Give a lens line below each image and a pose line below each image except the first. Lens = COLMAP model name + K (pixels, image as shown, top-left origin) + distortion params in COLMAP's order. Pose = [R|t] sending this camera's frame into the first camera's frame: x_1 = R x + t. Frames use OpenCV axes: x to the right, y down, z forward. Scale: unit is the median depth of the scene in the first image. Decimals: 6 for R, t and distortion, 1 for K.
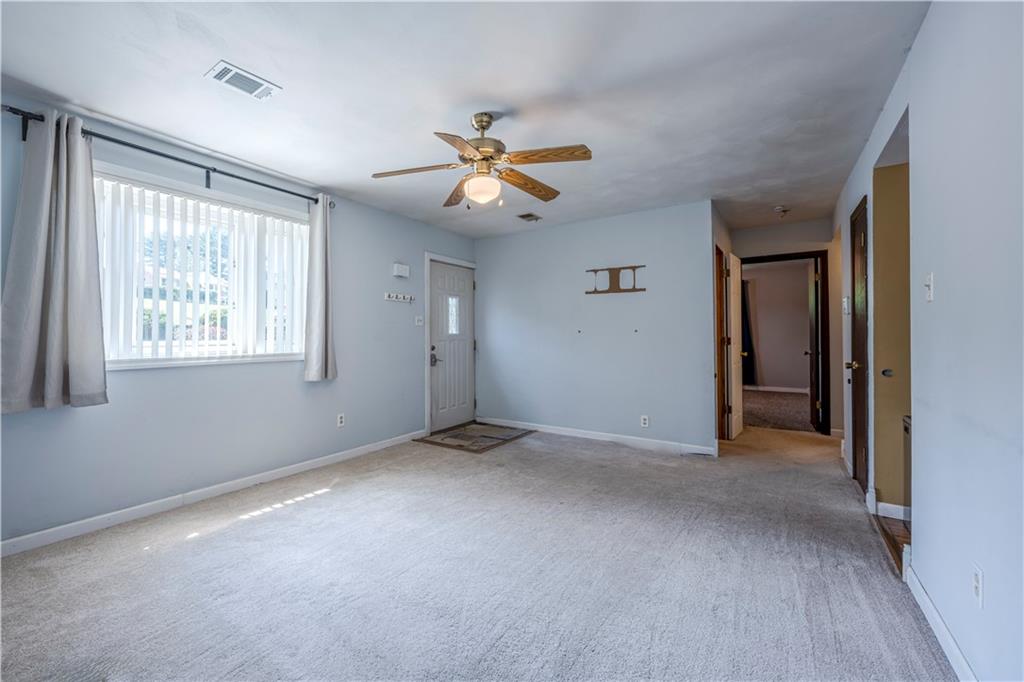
lens RADIAL K [[428.8, 0, 480.1], [0, 428.8, 329.6], [0, 0, 1]] dist [-0.000591, 0.000015]
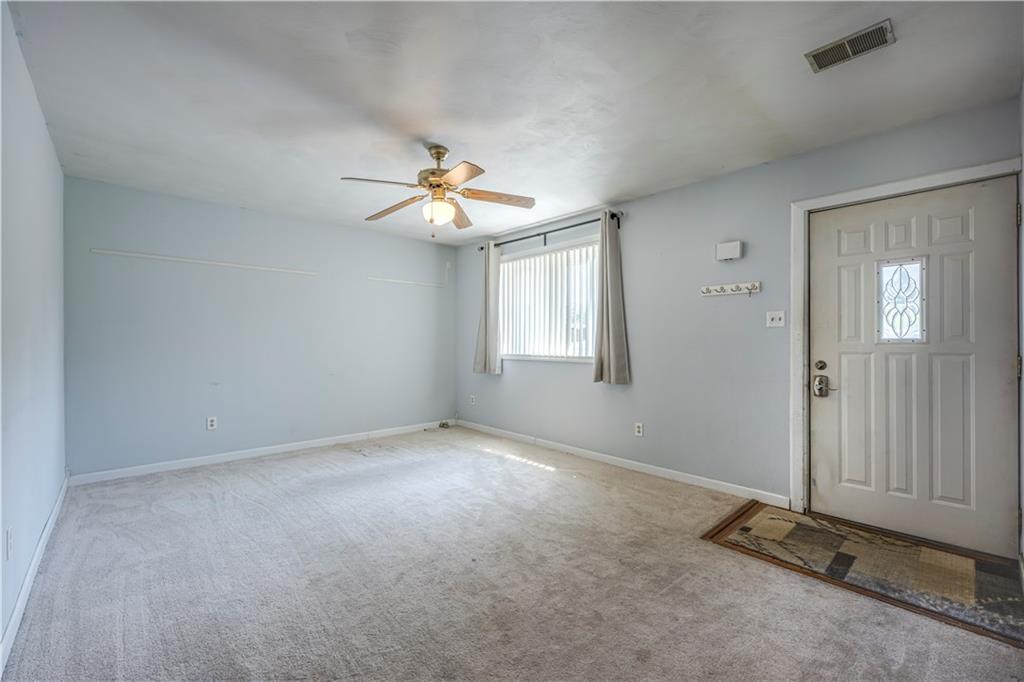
lens RADIAL K [[435.3, 0, 501.4], [0, 435.3, 339.4], [0, 0, 1]] dist [-0.001275, -0.000102]
pose [[-0.235218, -0.001685, -0.971941, 0.659543], [0.013056, 0.999903, -0.004893, 0.007728], [0.971855, -0.013841, -0.235173, 0.871605]]
